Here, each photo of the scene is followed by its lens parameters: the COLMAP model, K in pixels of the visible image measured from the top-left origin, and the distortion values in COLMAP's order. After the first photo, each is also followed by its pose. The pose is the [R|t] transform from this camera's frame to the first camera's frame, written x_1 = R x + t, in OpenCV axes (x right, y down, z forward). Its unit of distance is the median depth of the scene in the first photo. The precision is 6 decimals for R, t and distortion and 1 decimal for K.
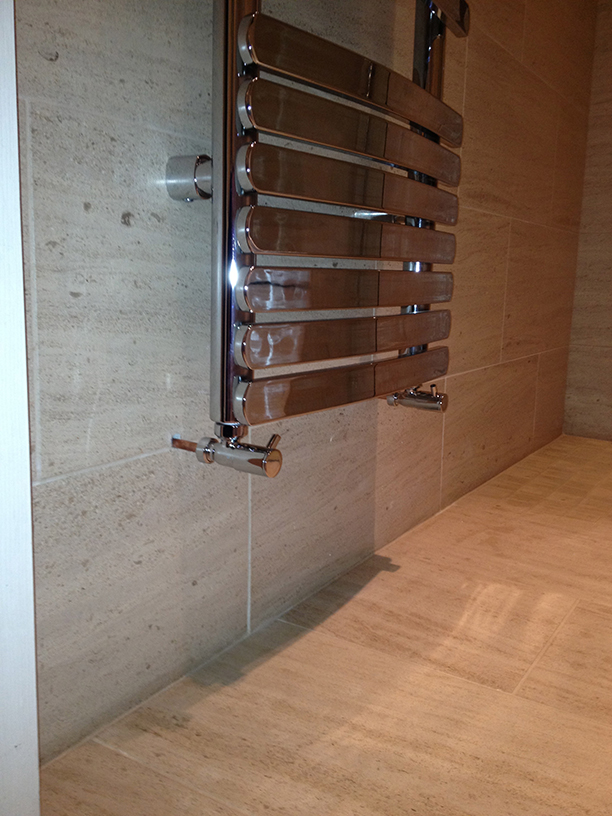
lens RADIAL K [[761.5, 0, 307.7], [0, 761.5, 412.0], [0, 0, 1]] dist [0.056626, 0.000000]
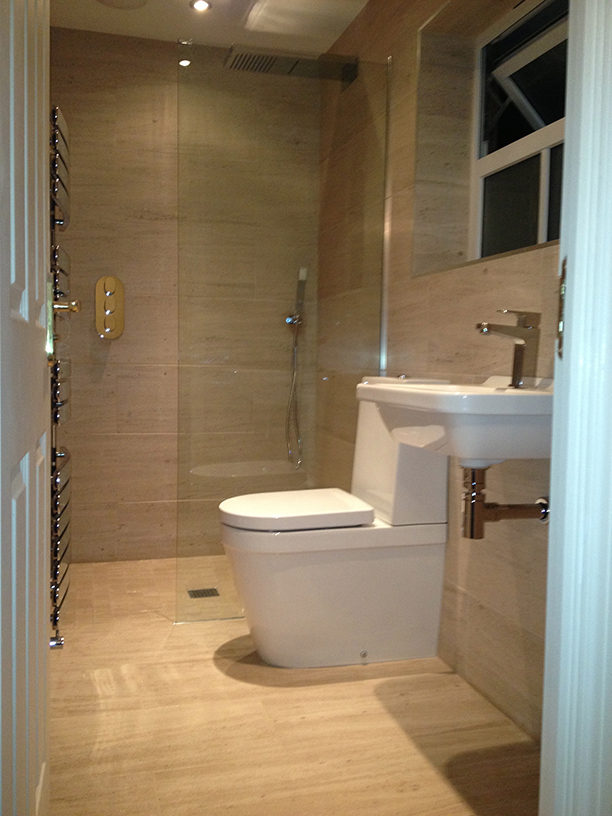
lens RADIAL K [[761.5, 0, 306.4], [0, 761.5, 402.9], [0, 0, 1]] dist [0.056626, 0.000000]
pose [[0.666989, -0.045593, 0.743671, -0.987536], [0.119935, 0.991679, -0.046770, -0.354414], [-0.735351, 0.120387, 0.666908, -0.951117]]
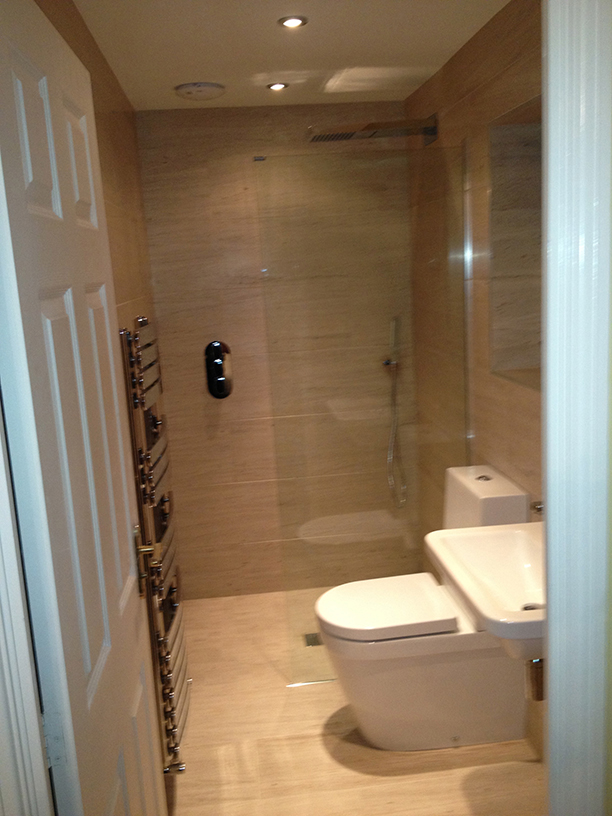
lens RADIAL K [[761.5, 0, 309.6], [0, 761.5, 409.4], [0, 0, 1]] dist [0.056626, 0.000000]
pose [[0.780887, -0.177382, 0.598959, -0.896682], [0.177091, 0.982361, 0.060046, -1.020513], [-0.599045, 0.059181, 0.798525, -1.270416]]
